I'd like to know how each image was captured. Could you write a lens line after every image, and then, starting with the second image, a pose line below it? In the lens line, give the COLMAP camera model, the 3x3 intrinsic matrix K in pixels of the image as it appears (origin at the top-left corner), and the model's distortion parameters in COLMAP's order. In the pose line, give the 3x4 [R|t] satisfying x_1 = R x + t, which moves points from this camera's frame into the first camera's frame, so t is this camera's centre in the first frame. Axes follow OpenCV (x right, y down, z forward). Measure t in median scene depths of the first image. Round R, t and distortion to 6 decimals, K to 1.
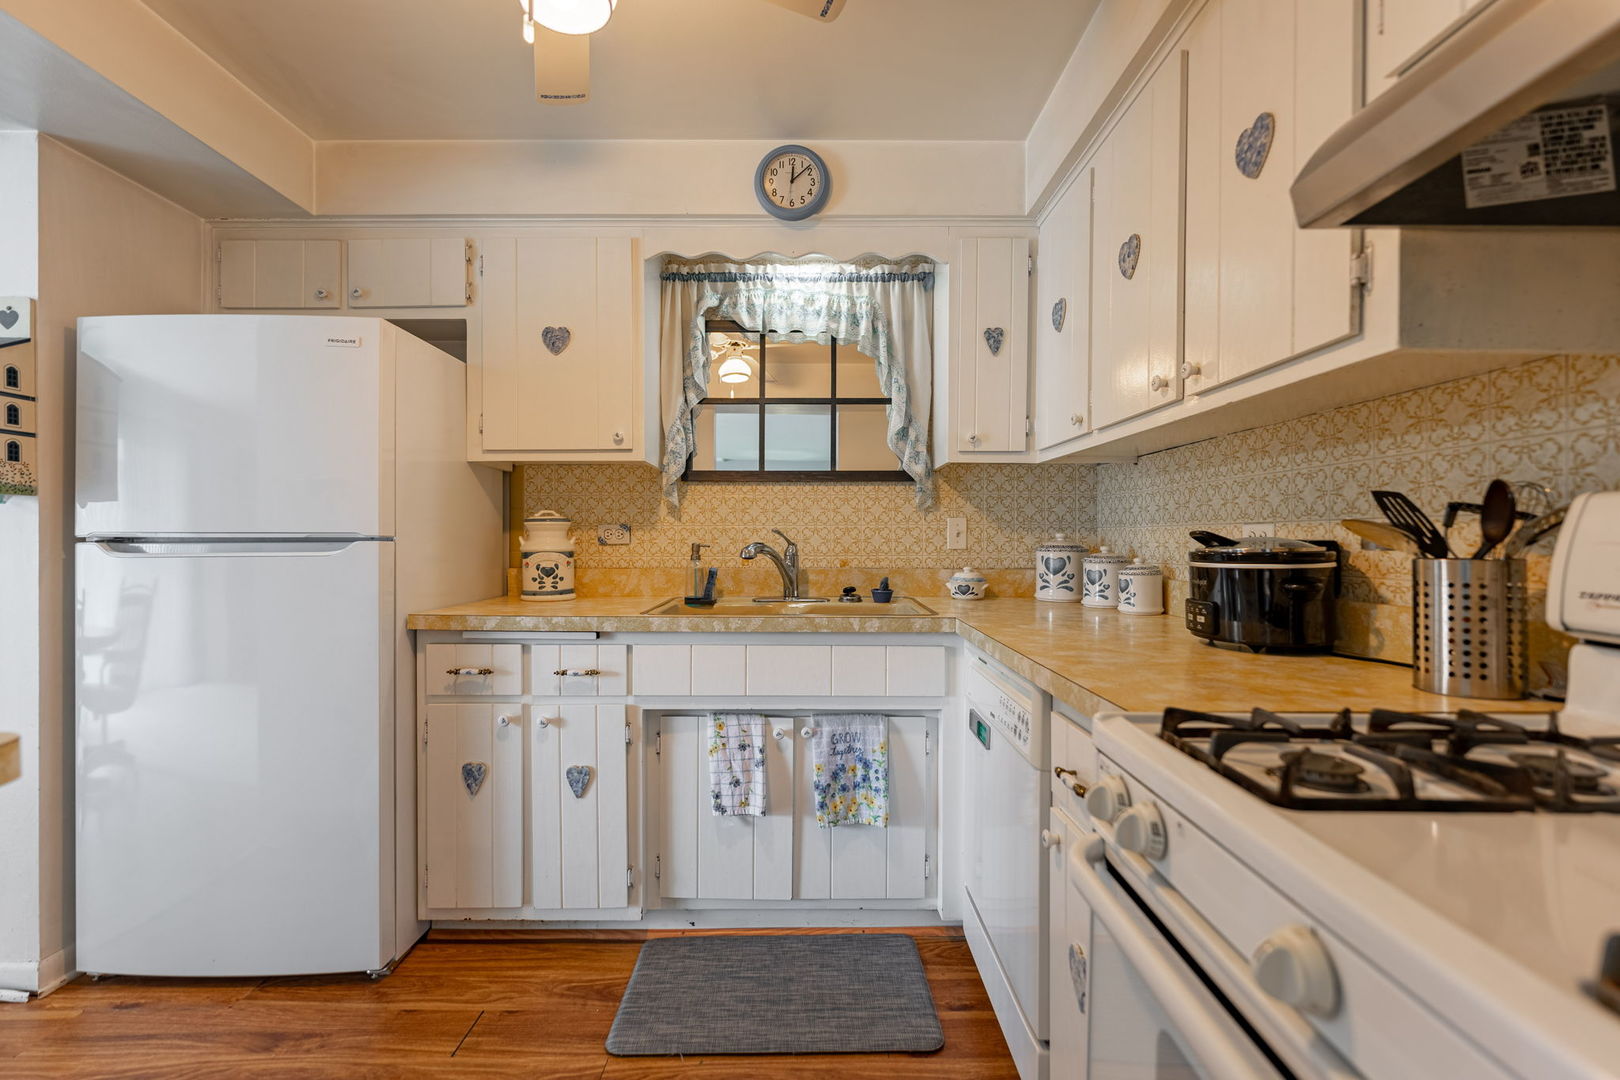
lens RADIAL K [[648.2, 0, 810.0], [0, 648.2, 540.0], [0, 0, 1]] dist [0.001147, 0.000049]
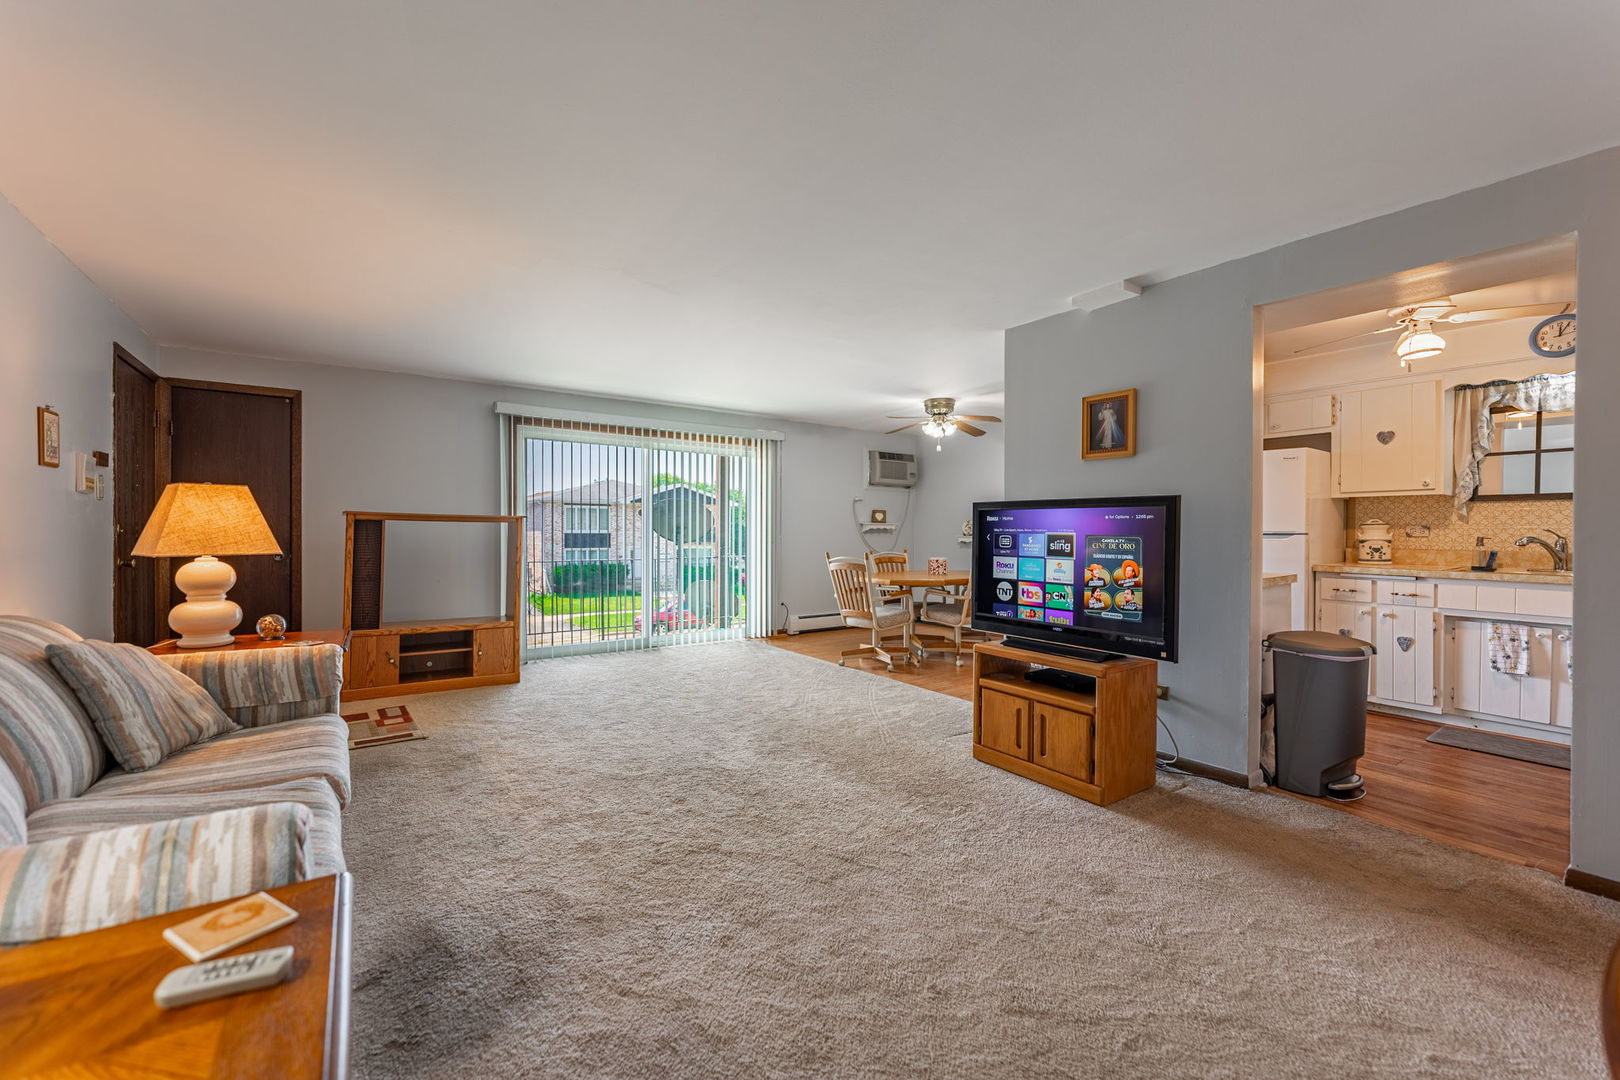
lens RADIAL K [[648.2, 0, 810.0], [0, 648.2, 540.0], [0, 0, 1]] dist [0.001147, 0.000049]
pose [[0.565096, 0.012173, -0.824935, 0.276995], [-0.000036, 0.999891, 0.014731, -0.012956], [0.825025, -0.008295, 0.565035, -1.662796]]
